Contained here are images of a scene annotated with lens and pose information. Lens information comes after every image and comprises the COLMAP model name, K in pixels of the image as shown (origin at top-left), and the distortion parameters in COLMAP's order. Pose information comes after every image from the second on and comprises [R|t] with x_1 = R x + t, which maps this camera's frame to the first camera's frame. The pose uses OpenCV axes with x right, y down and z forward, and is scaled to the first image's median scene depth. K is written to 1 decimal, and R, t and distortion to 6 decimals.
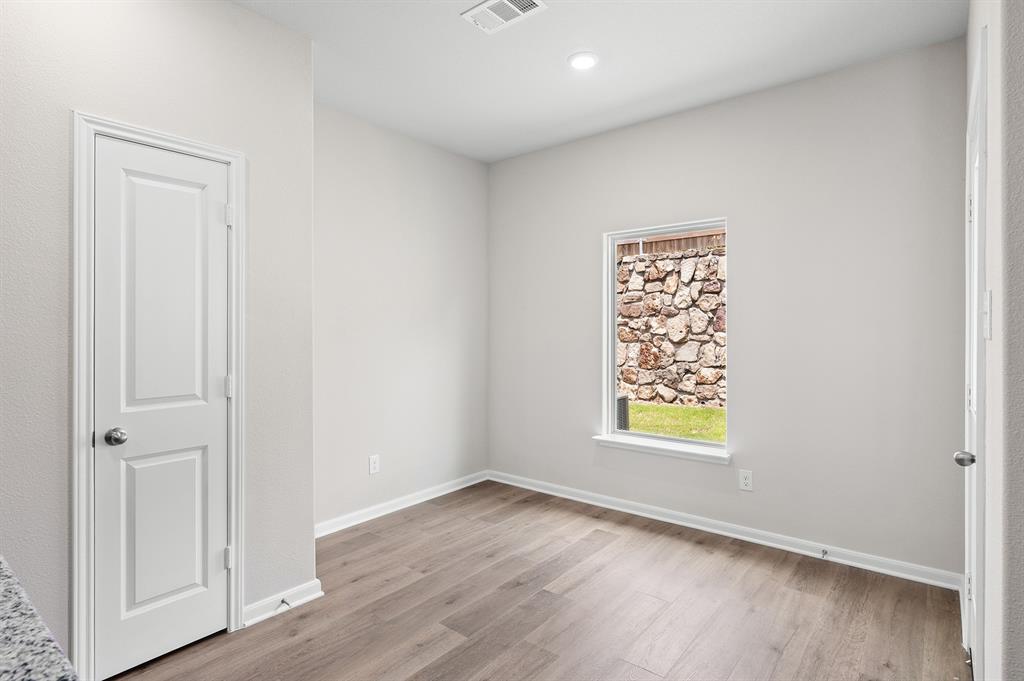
lens RADIAL K [[517.0, 0, 516.6], [0, 517.0, 328.9], [0, 0, 1]] dist [-0.003271, -0.000921]
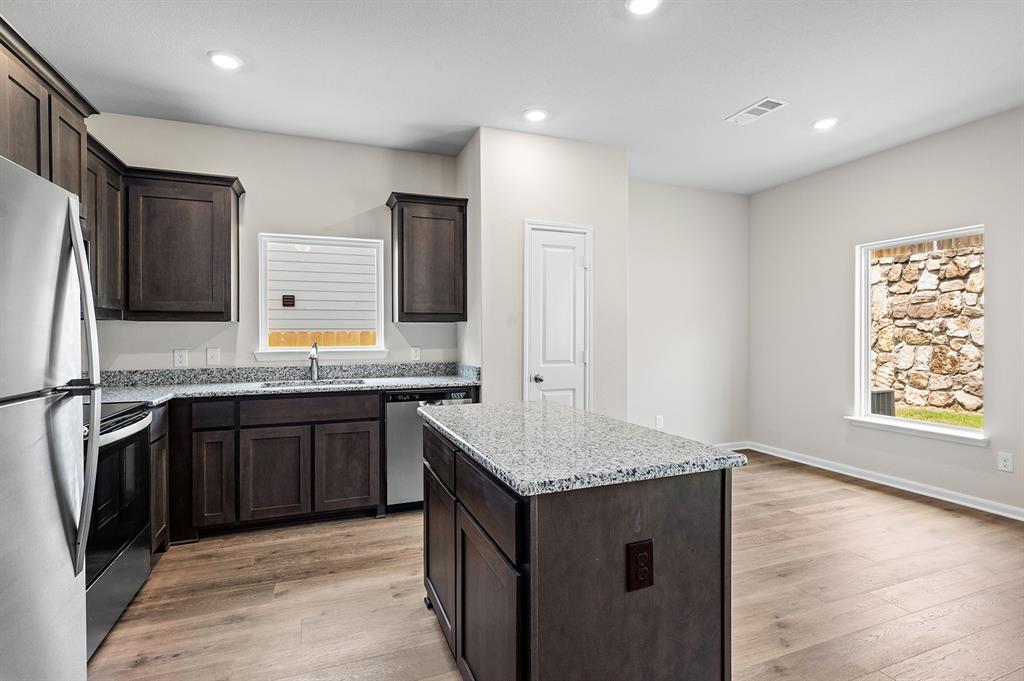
lens RADIAL K [[491.5, 0, 512.0], [0, 491.5, 340.5], [0, 0, 1]] dist [-0.001080, -0.001014]
pose [[0.868688, 0.004904, -0.495335, 0.017549], [-0.000371, 0.999957, 0.009249, 0.009508], [0.495359, -0.007851, 0.868653, -0.155741]]
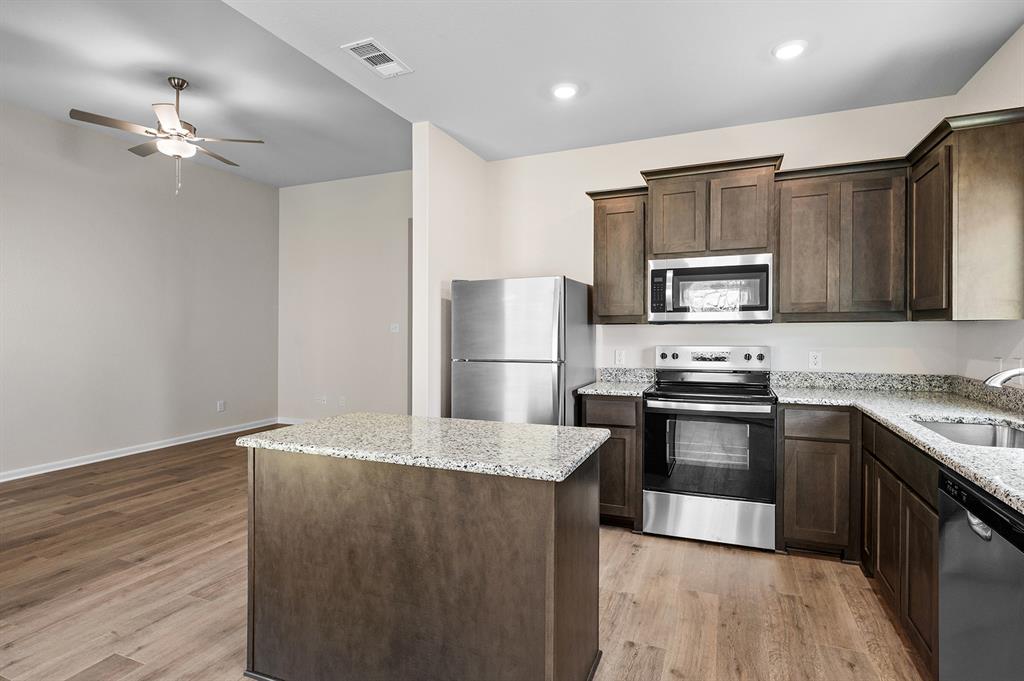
lens RADIAL K [[517.0, 0, 516.6], [0, 517.0, 328.9], [0, 0, 1]] dist [-0.003271, -0.000921]
pose [[-0.958603, 0.005729, -0.284687, -0.048633], [0.004481, 0.999977, 0.005034, 0.000424], [0.284709, 0.003550, -0.958607, 0.264709]]
